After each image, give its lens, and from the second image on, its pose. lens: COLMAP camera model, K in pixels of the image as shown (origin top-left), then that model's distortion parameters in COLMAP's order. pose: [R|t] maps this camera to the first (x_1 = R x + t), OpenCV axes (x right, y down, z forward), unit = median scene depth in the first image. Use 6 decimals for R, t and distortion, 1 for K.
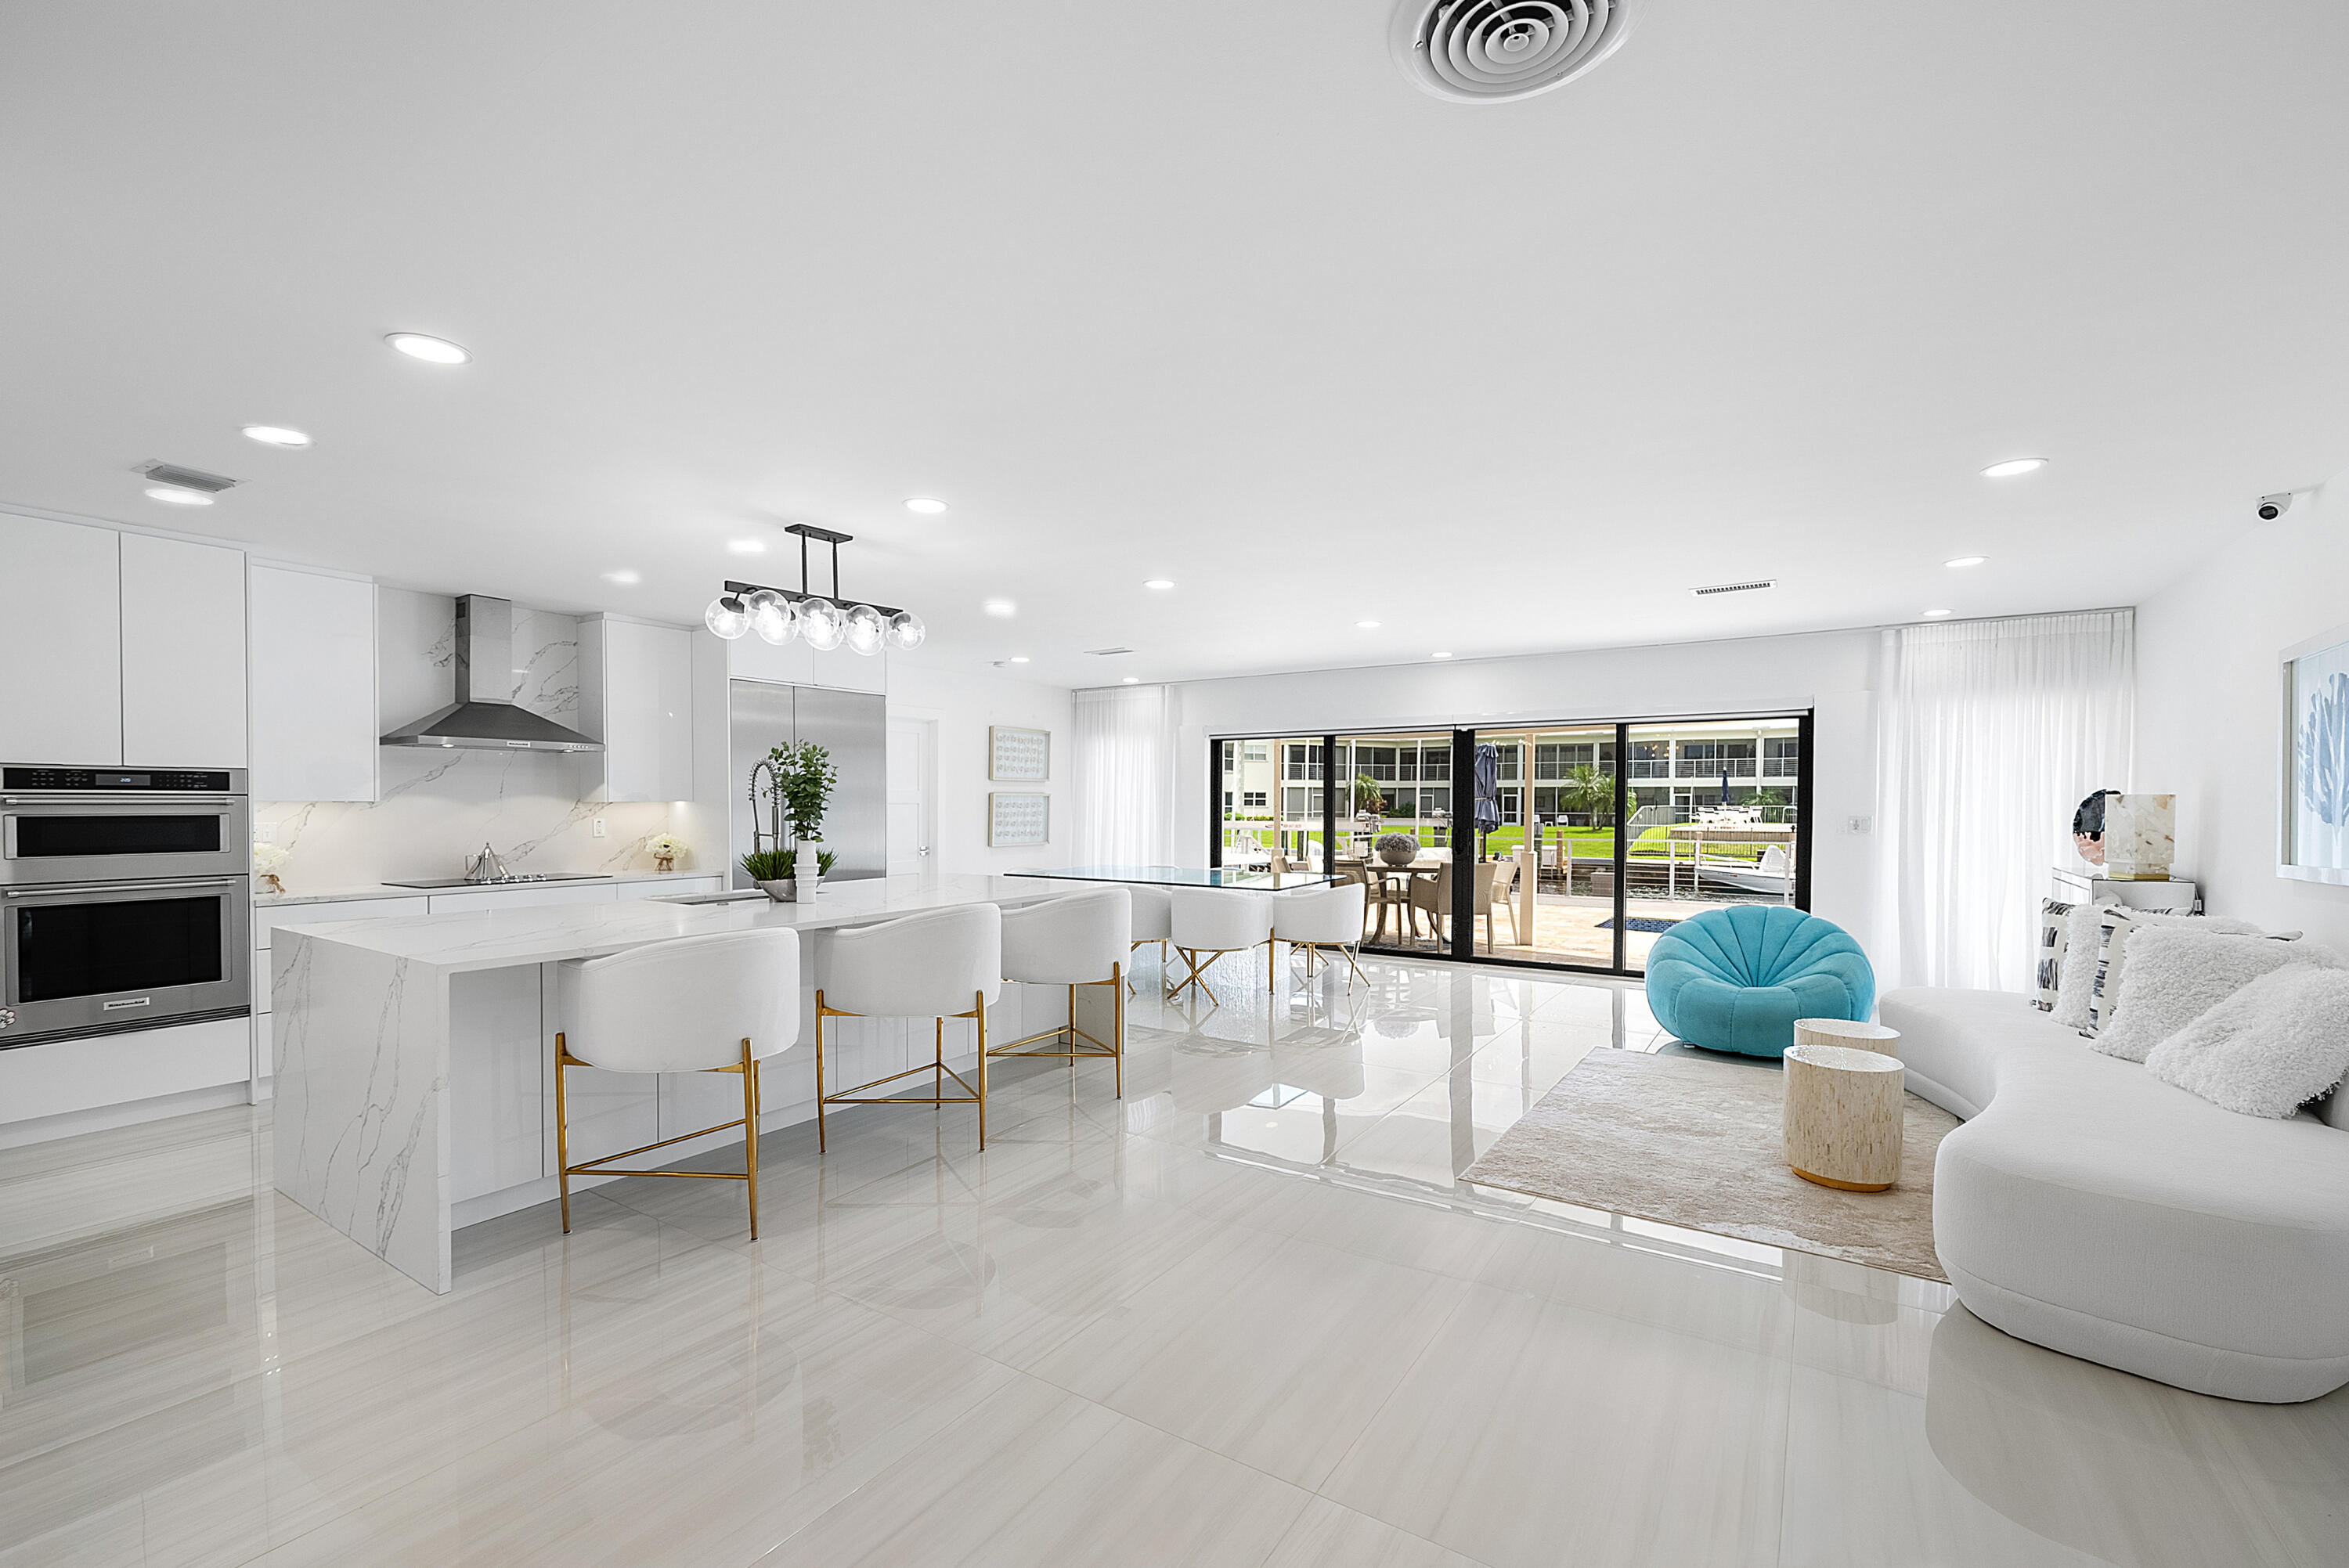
lens RADIAL K [[995.5, 0, 1175.9], [0, 995.5, 822.1], [0, 0, 1]] dist [-0.000818, -0.000270]
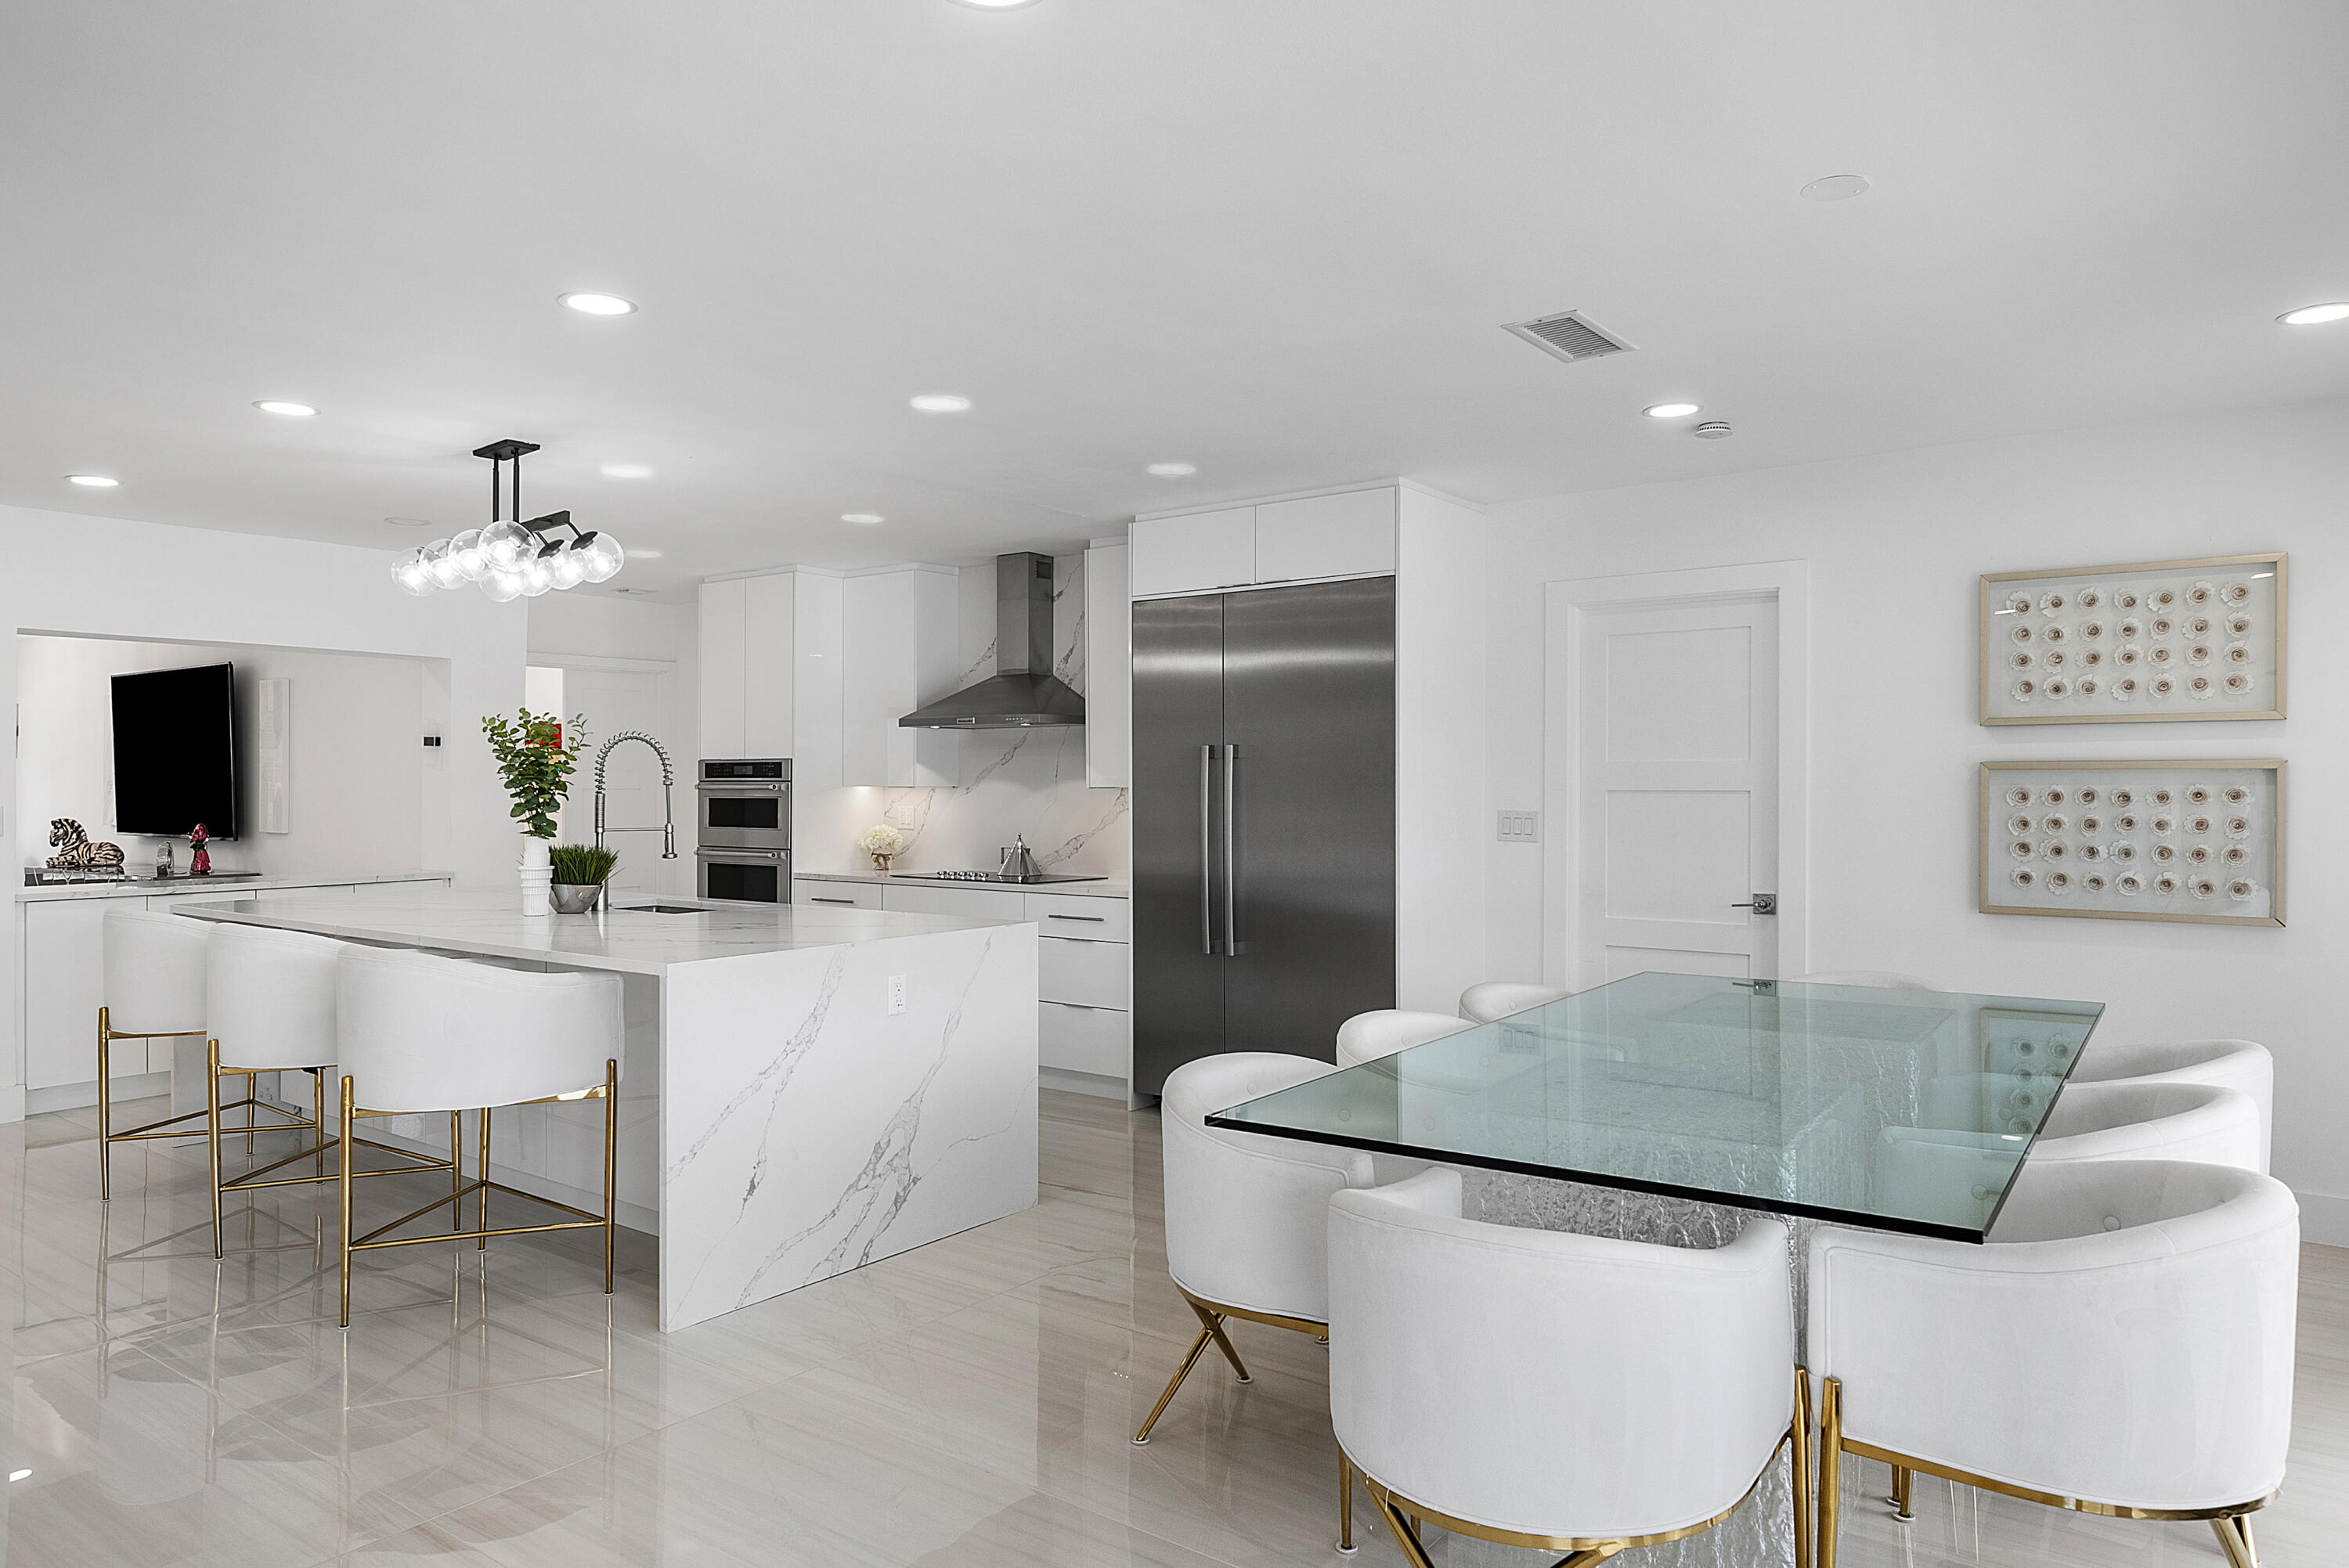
lens RADIAL K [[1468.4, 0, 1174.5], [0, 1468.4, 784.0], [0, 0, 1]] dist [-0.030418, -0.000324]
pose [[-0.060912, 0.000007, -0.998143, 0.396837], [-0.018844, 0.999822, 0.001157, -0.018600], [0.997965, 0.018879, -0.060901, 0.834767]]
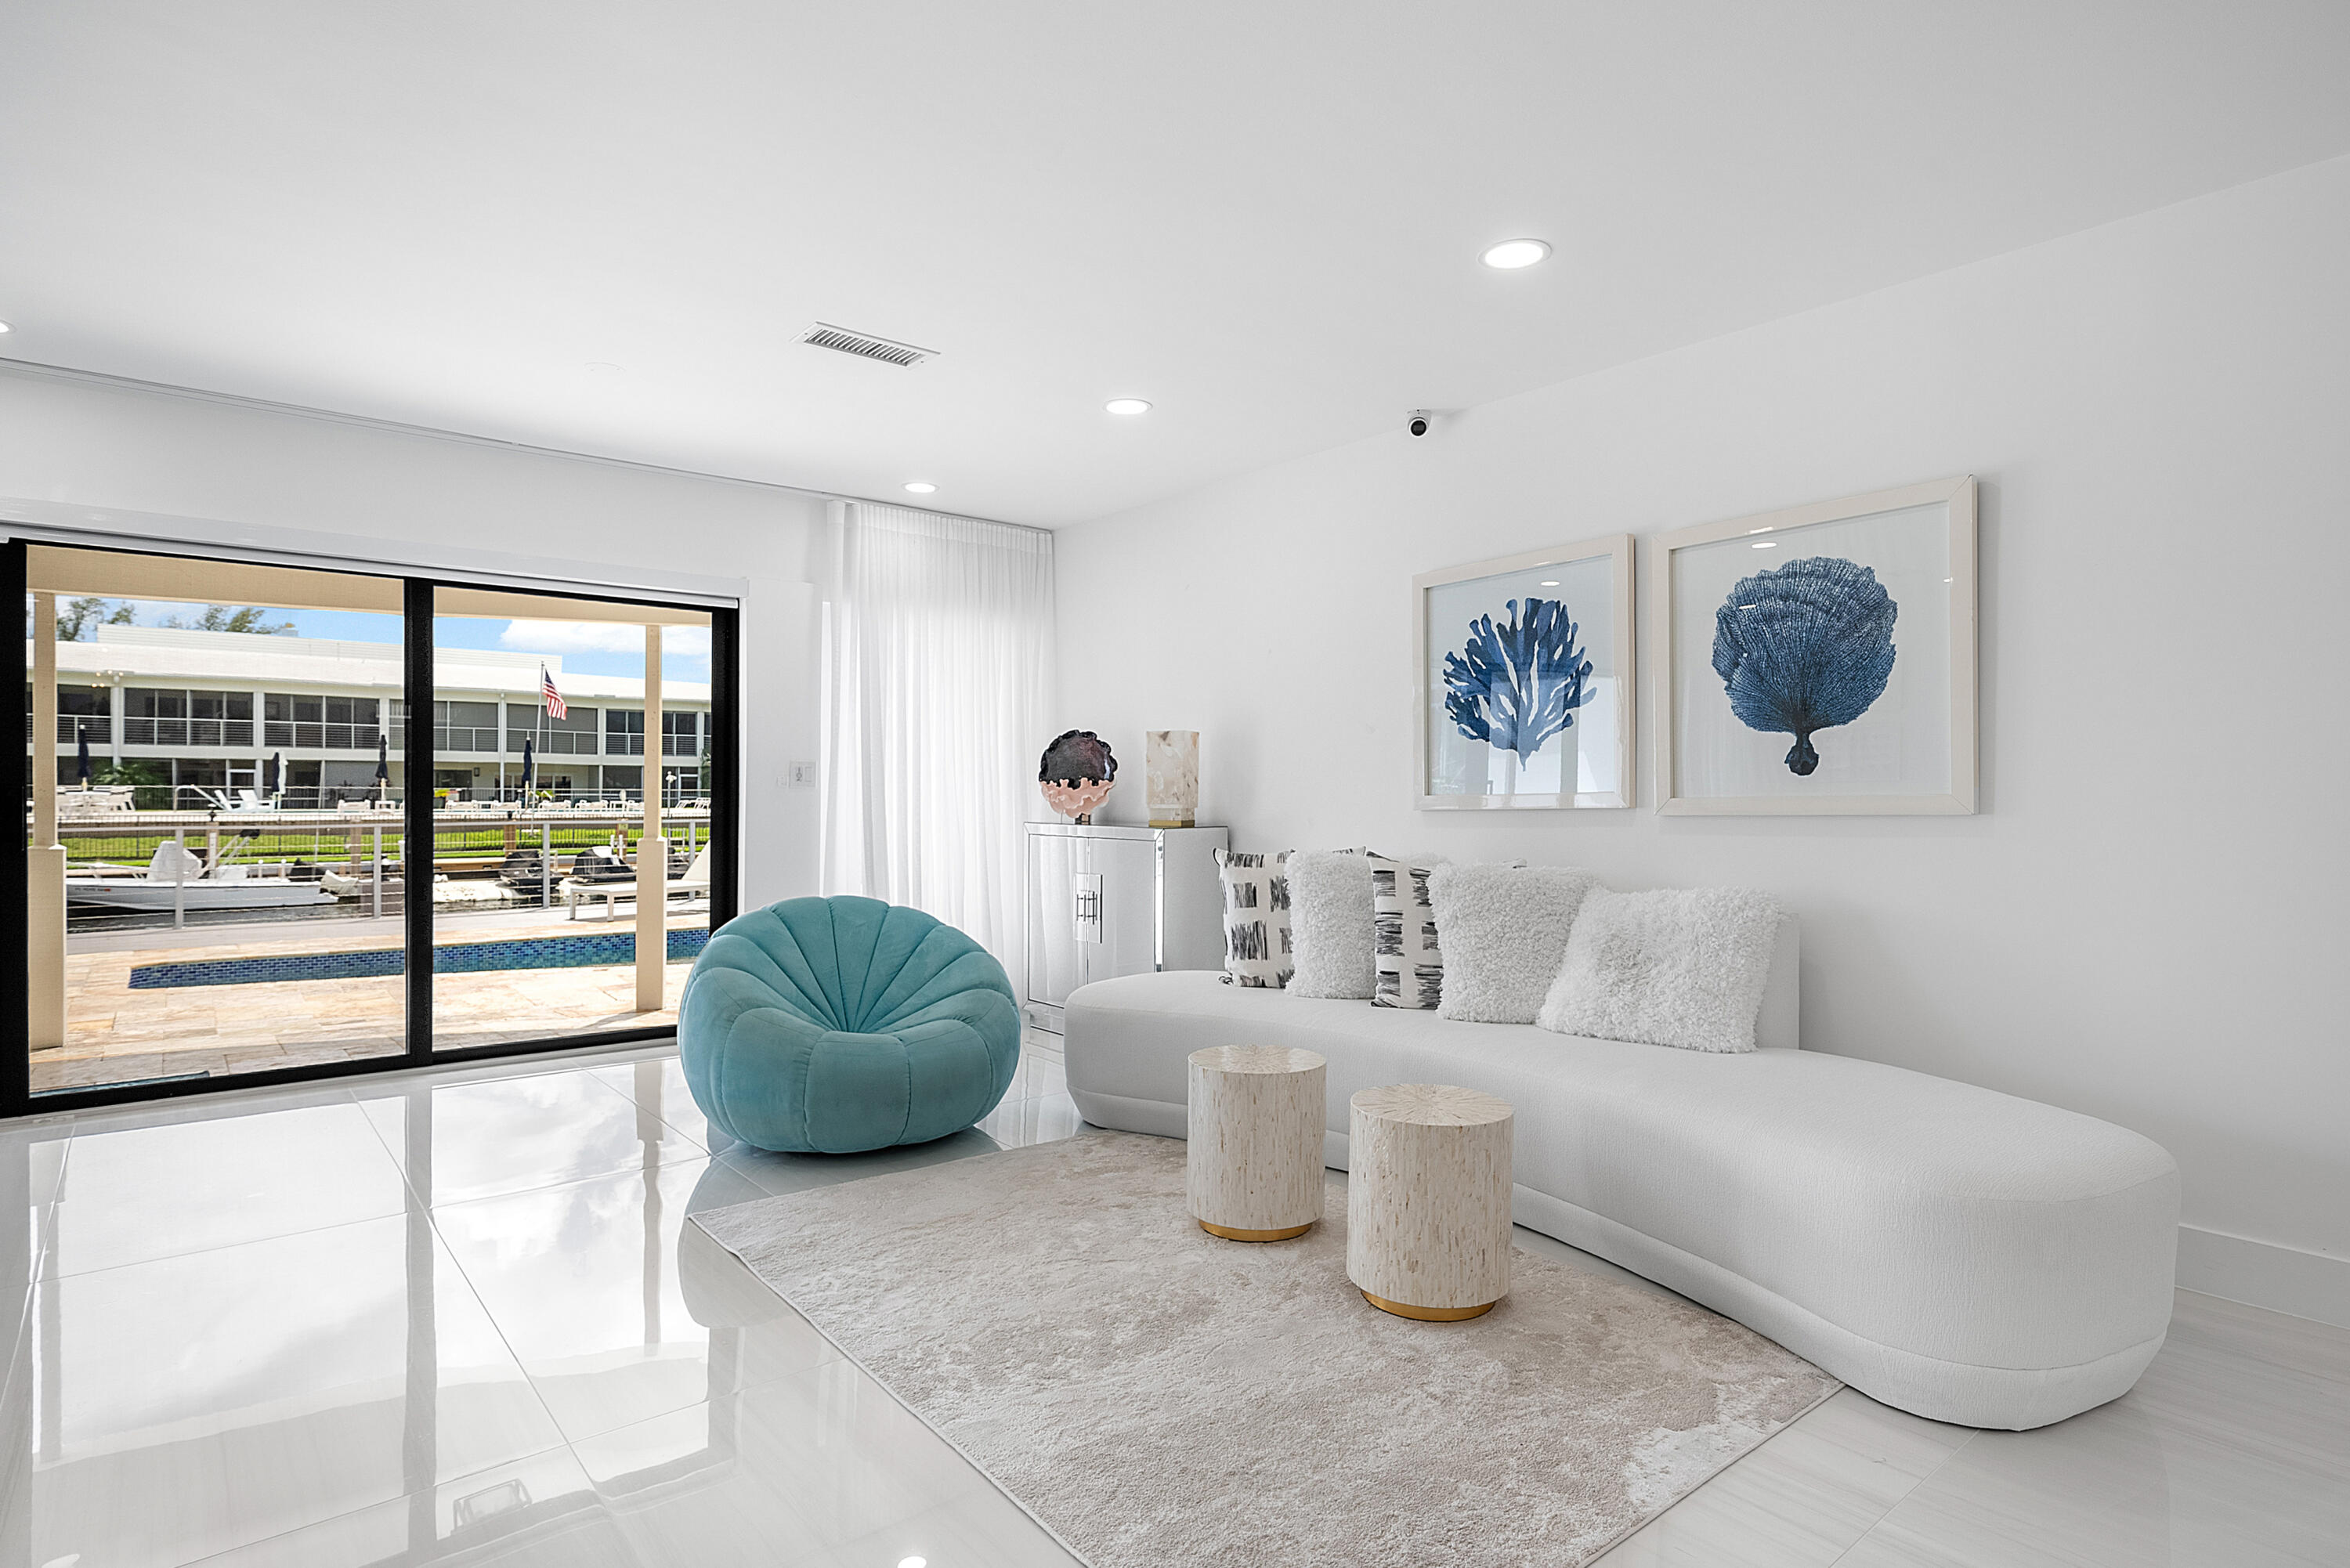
lens RADIAL K [[1231.5, 0, 1166.6], [0, 1231.5, 808.8], [0, 0, 1]] dist [0.007442, -0.000357]
pose [[0.298984, -0.012335, 0.954178, -0.049093], [0.015090, 0.999853, 0.008197, 0.018980], [-0.954139, 0.011948, 0.299126, 0.399603]]
